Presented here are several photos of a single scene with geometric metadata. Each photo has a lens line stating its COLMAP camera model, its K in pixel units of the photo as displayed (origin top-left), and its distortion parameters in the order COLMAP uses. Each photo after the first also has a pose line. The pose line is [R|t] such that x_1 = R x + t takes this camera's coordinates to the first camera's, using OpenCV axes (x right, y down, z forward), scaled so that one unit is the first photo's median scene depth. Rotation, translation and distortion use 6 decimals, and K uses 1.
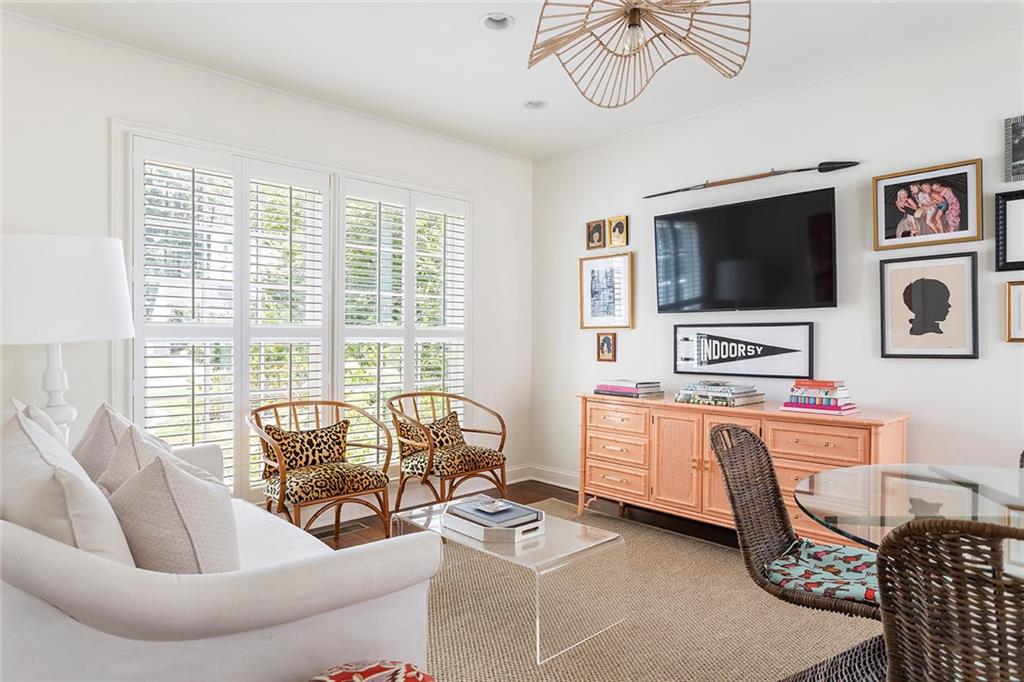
lens RADIAL K [[615.7, 0, 516.4], [0, 615.7, 339.3], [0, 0, 1]] dist [-0.007578, 0.002858]
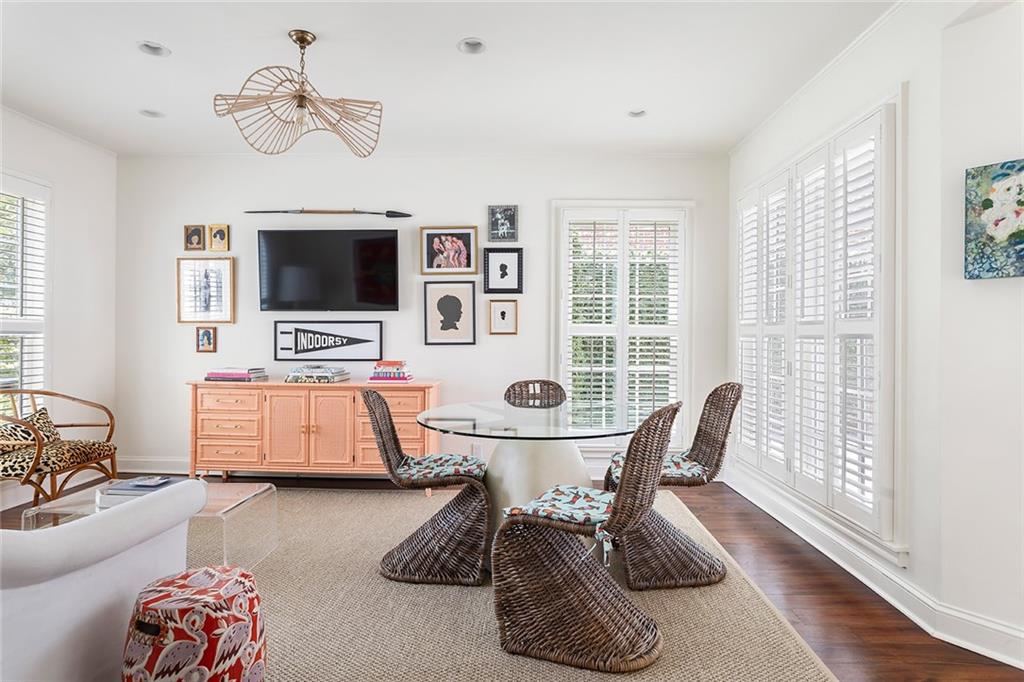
lens RADIAL K [[595.9, 0, 506.0], [0, 595.9, 327.1], [0, 0, 1]] dist [-0.026732, 0.001994]
pose [[0.712105, 0.008212, 0.702025, -0.282990], [-0.001147, 0.999944, -0.010533, 0.000741], [-0.702072, 0.006695, 0.712074, -0.187369]]
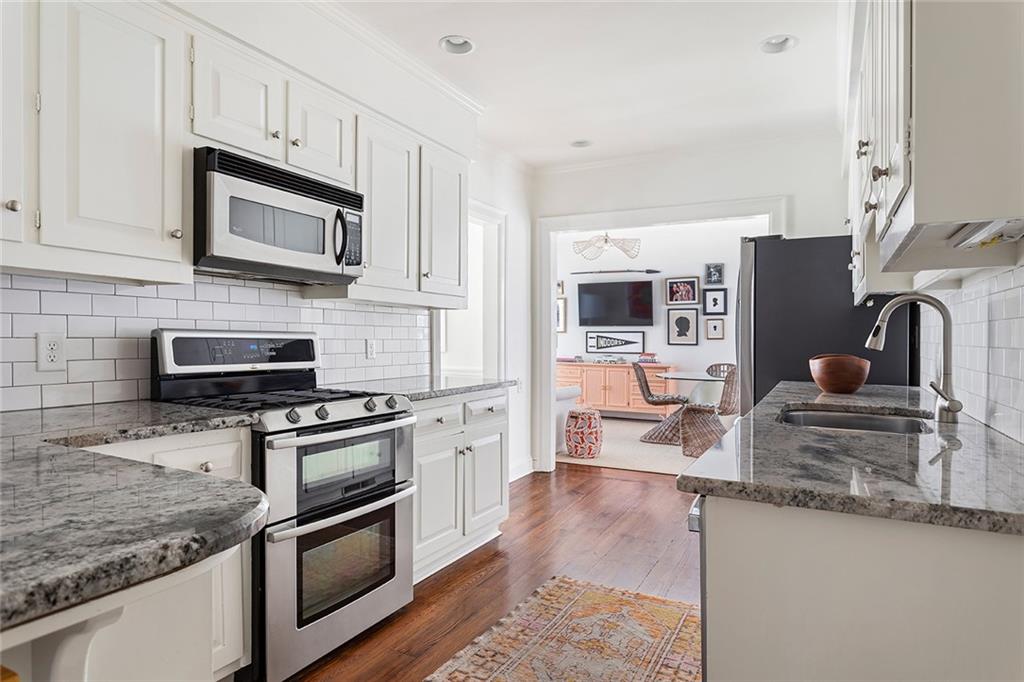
lens RADIAL K [[595.9, 0, 503.0], [0, 595.9, 331.3], [0, 0, 1]] dist [-0.026732, 0.001994]
pose [[0.947927, 0.009927, 0.318334, -0.863017], [-0.006382, 0.999905, -0.012177, 0.005579], [-0.318424, 0.009511, 0.947901, -1.163212]]
